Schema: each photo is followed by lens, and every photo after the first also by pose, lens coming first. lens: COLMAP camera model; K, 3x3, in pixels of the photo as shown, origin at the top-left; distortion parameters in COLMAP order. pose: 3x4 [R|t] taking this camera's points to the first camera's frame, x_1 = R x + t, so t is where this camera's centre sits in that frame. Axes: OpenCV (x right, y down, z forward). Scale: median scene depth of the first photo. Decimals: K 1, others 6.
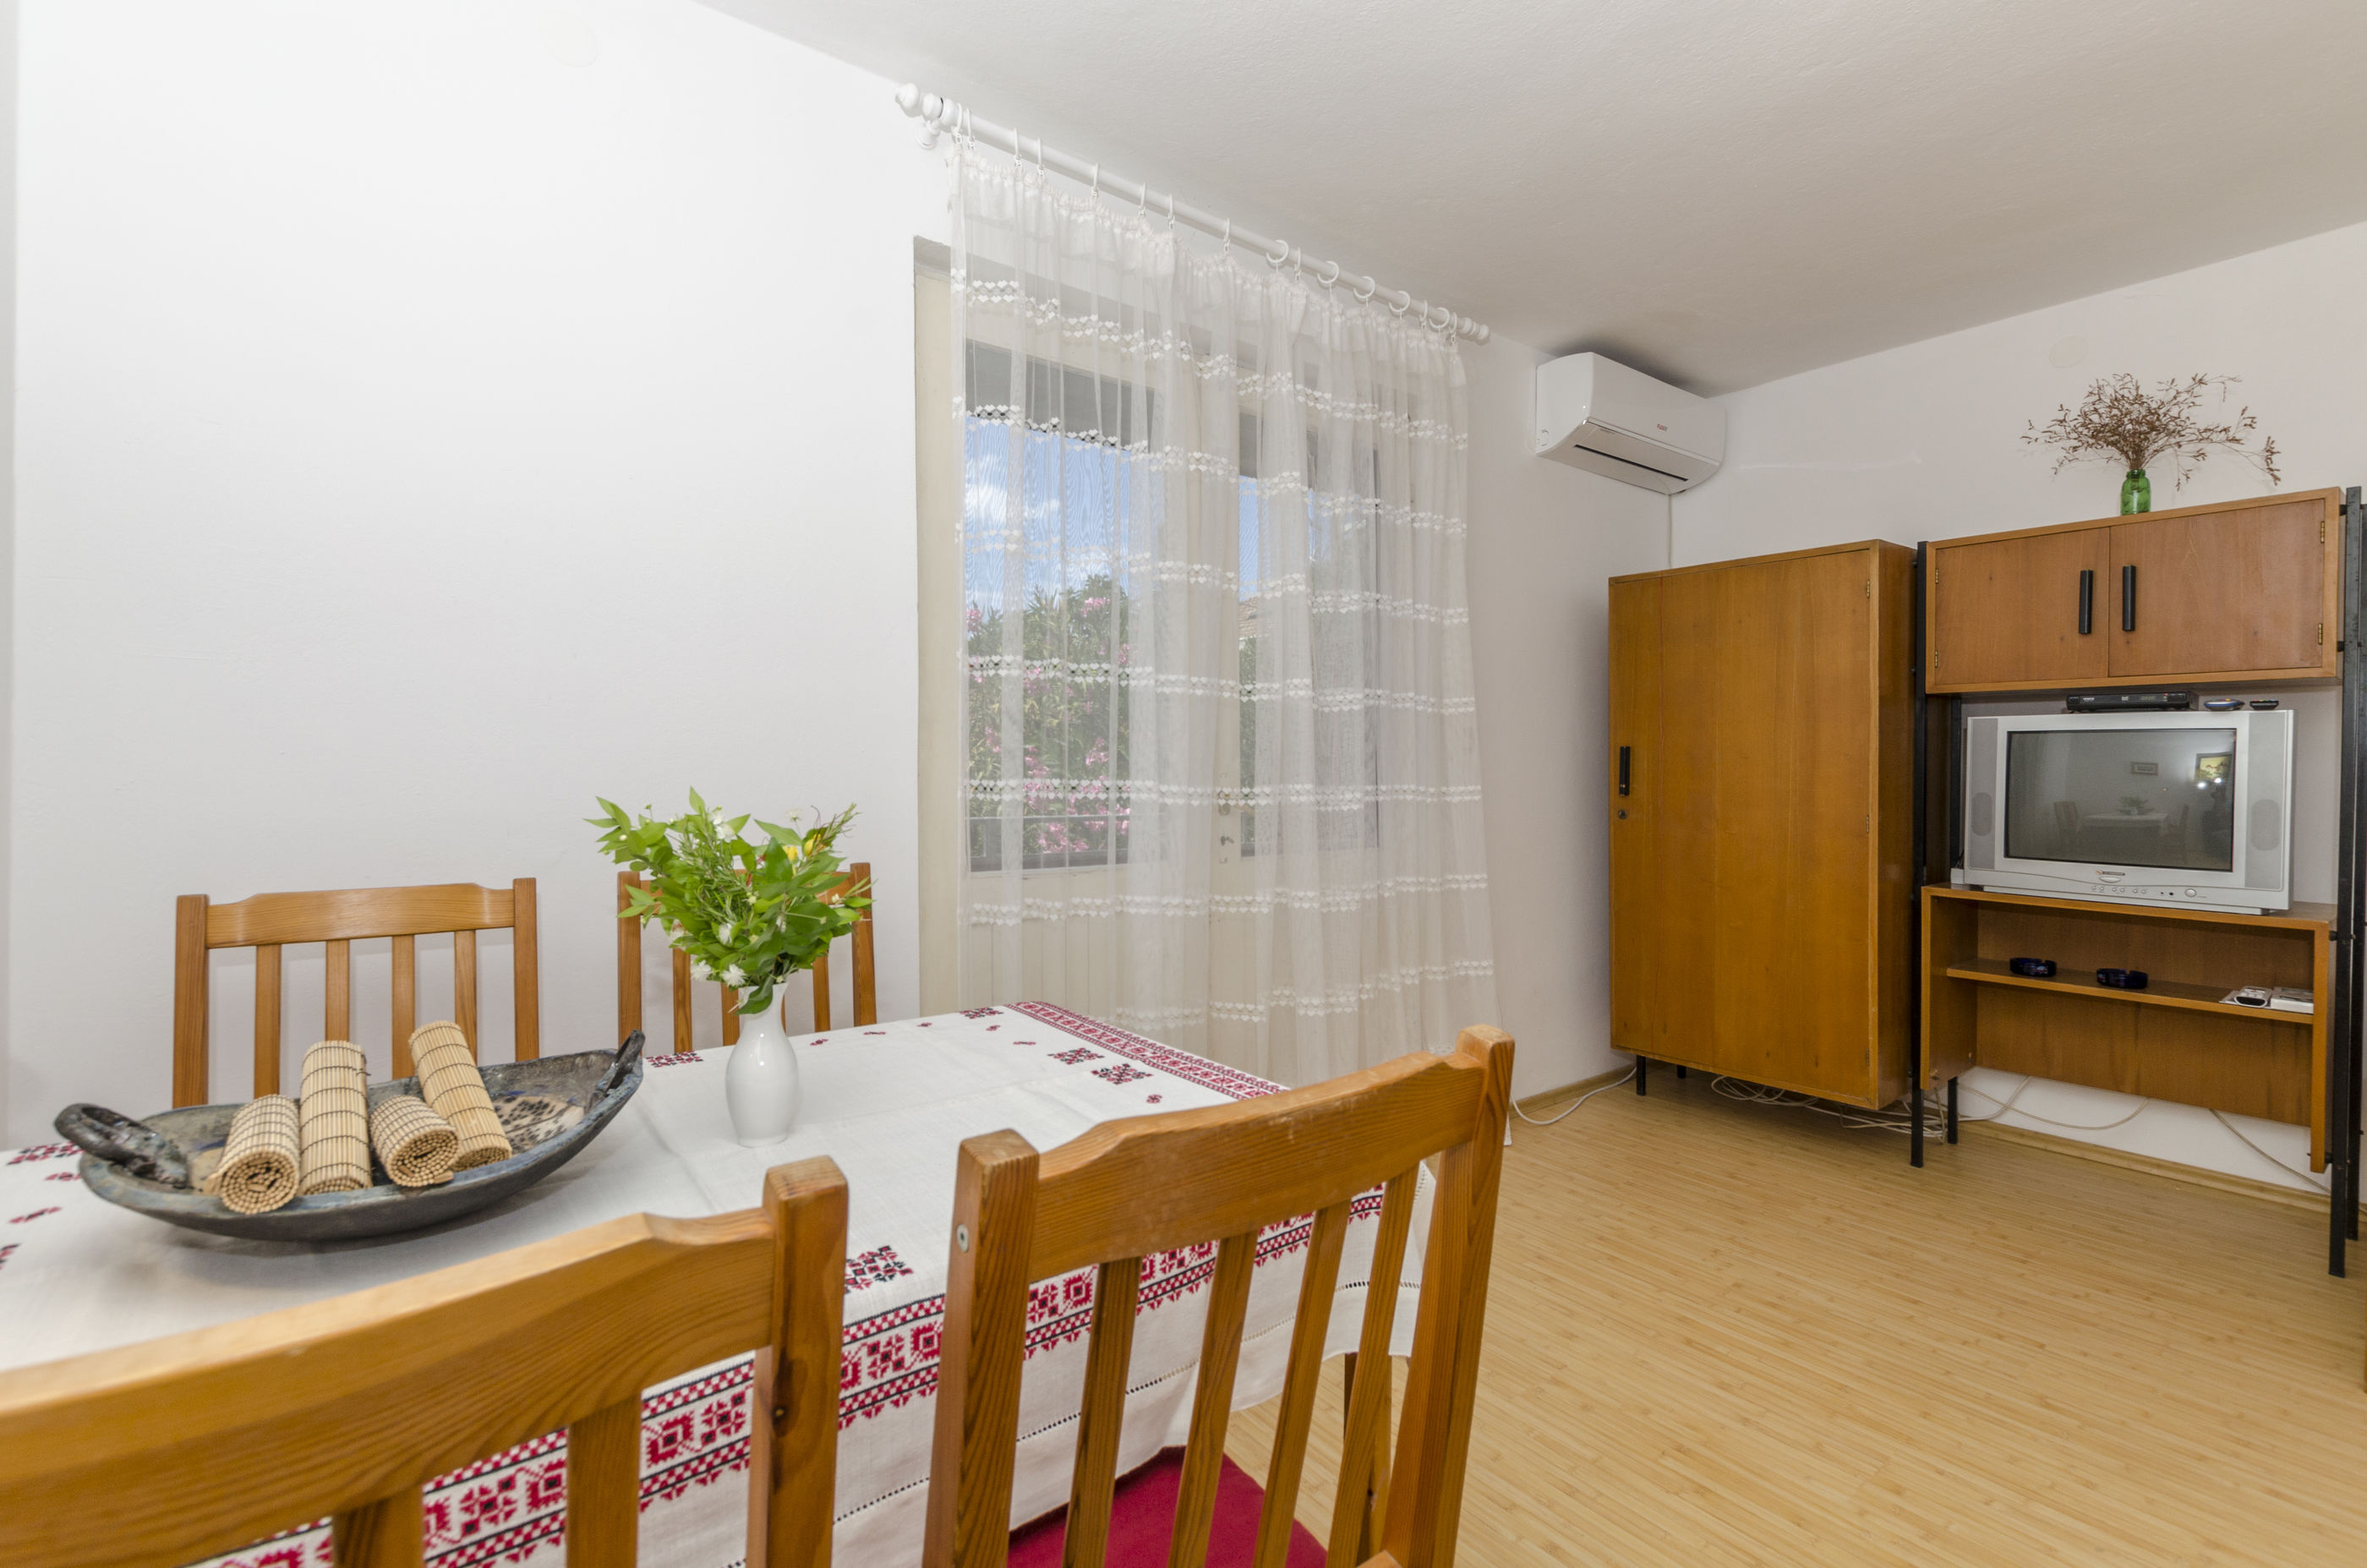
lens RADIAL K [[1057.6, 0, 1189.9], [0, 1057.6, 768.4], [0, 0, 1]] dist [-0.000941, 0.000225]
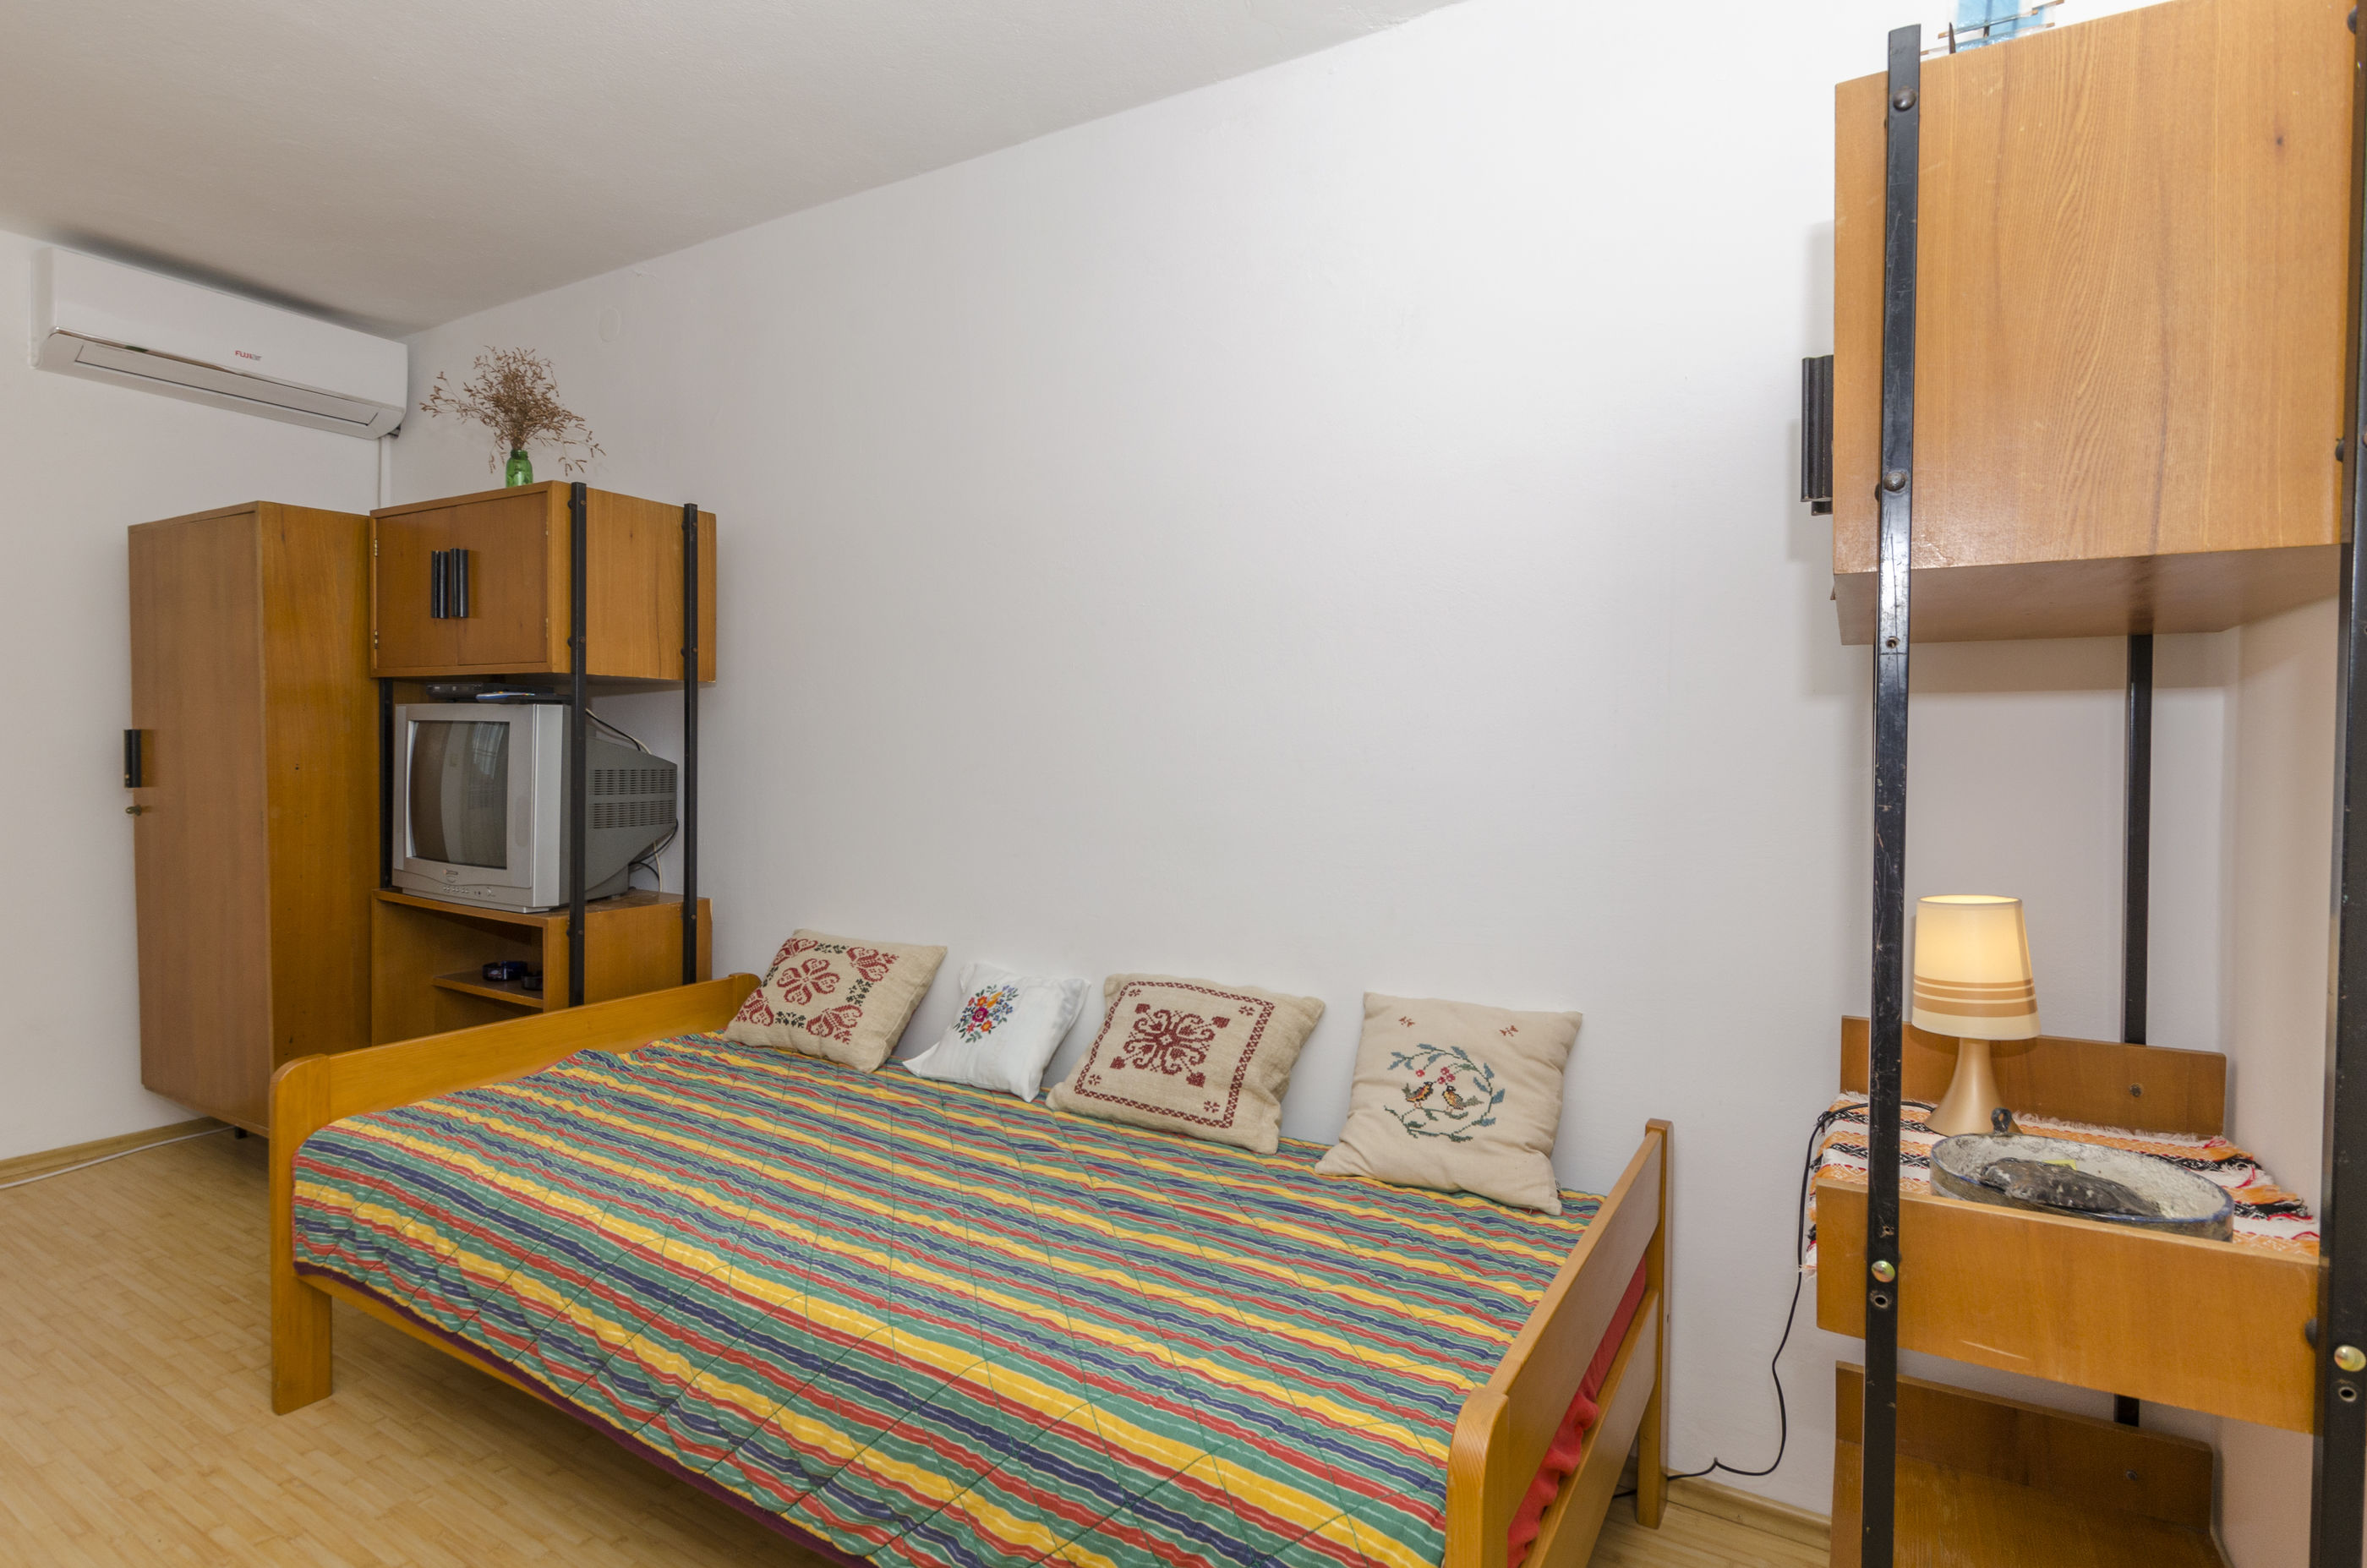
lens RADIAL K [[1166.3, 0, 1180.1], [0, 1166.3, 783.5], [0, 0, 1]] dist [0.011712, -0.001210]
pose [[0.935451, 0.000437, 0.353457, 1.060995], [-0.010421, 0.999599, 0.026344, -0.014716], [-0.353304, -0.028327, 0.935080, -0.204049]]
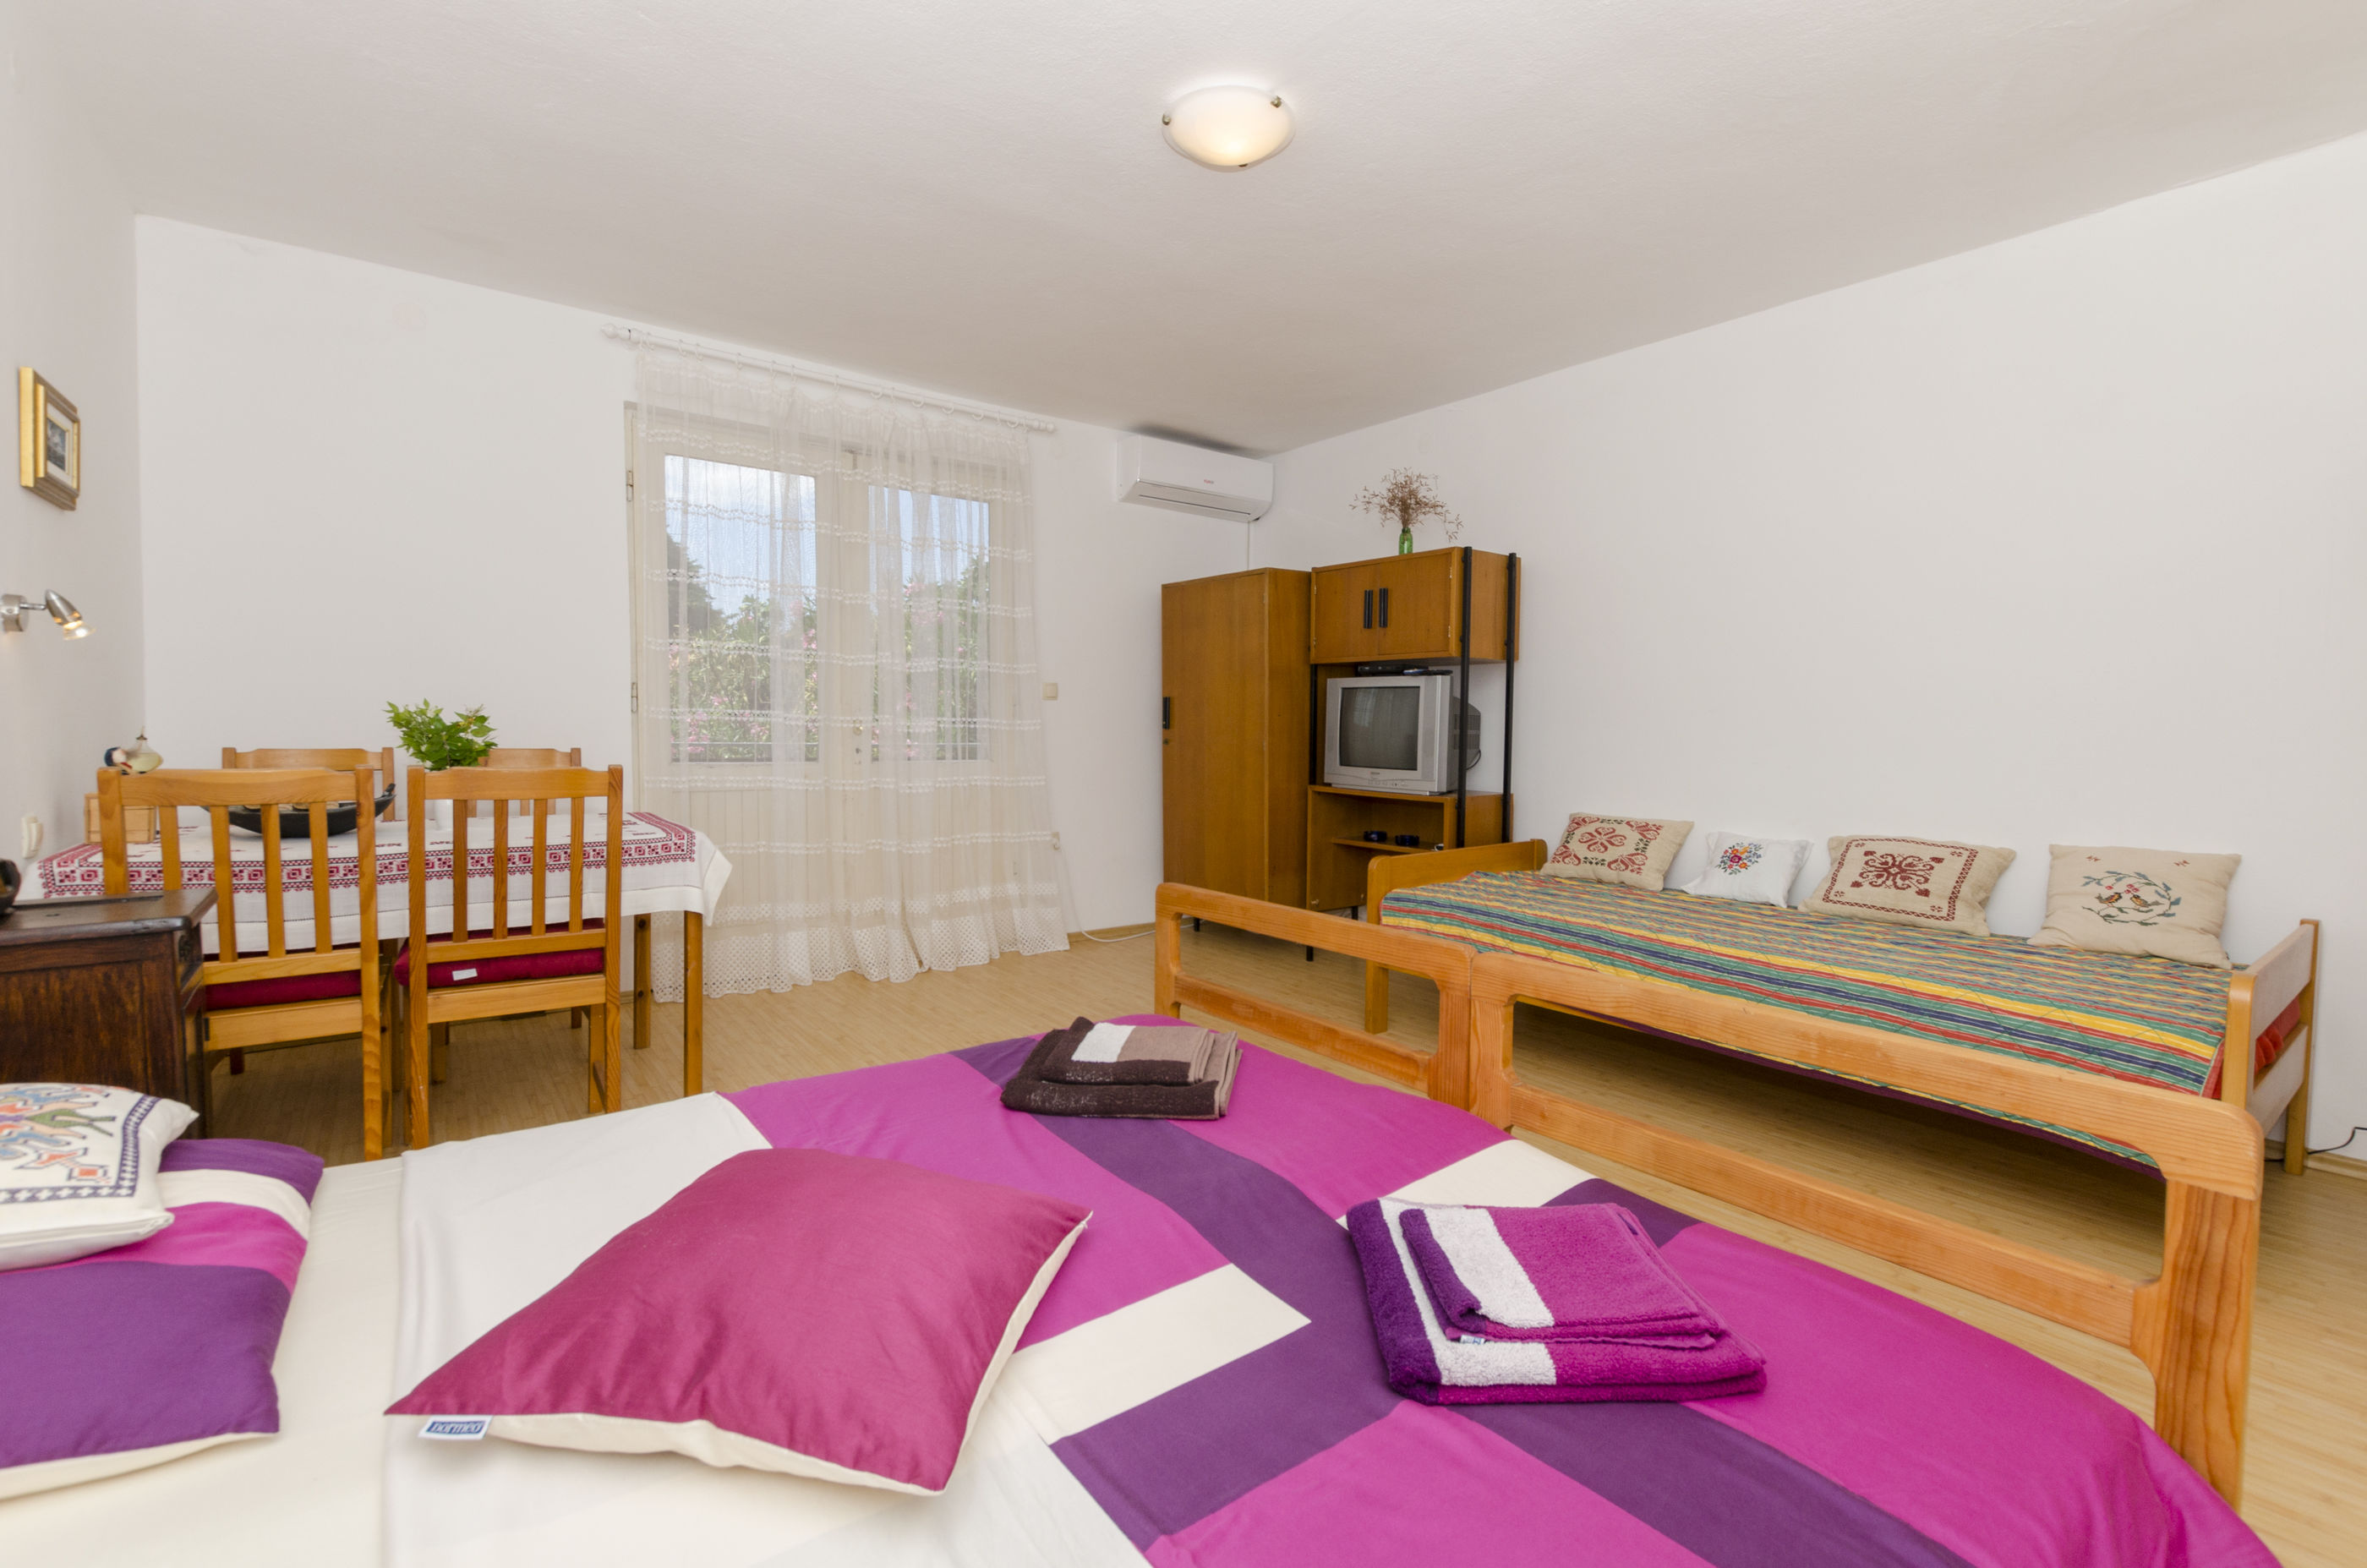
lens RADIAL K [[1030.8, 0, 1184.9], [0, 1030.8, 776.6], [0, 0, 1]] dist [0.004171, -0.002008]
pose [[0.999916, 0.008204, -0.010063, 0.562530], [-0.007742, 0.998949, 0.045179, 0.031888], [0.010423, -0.045097, 0.998928, -0.601761]]
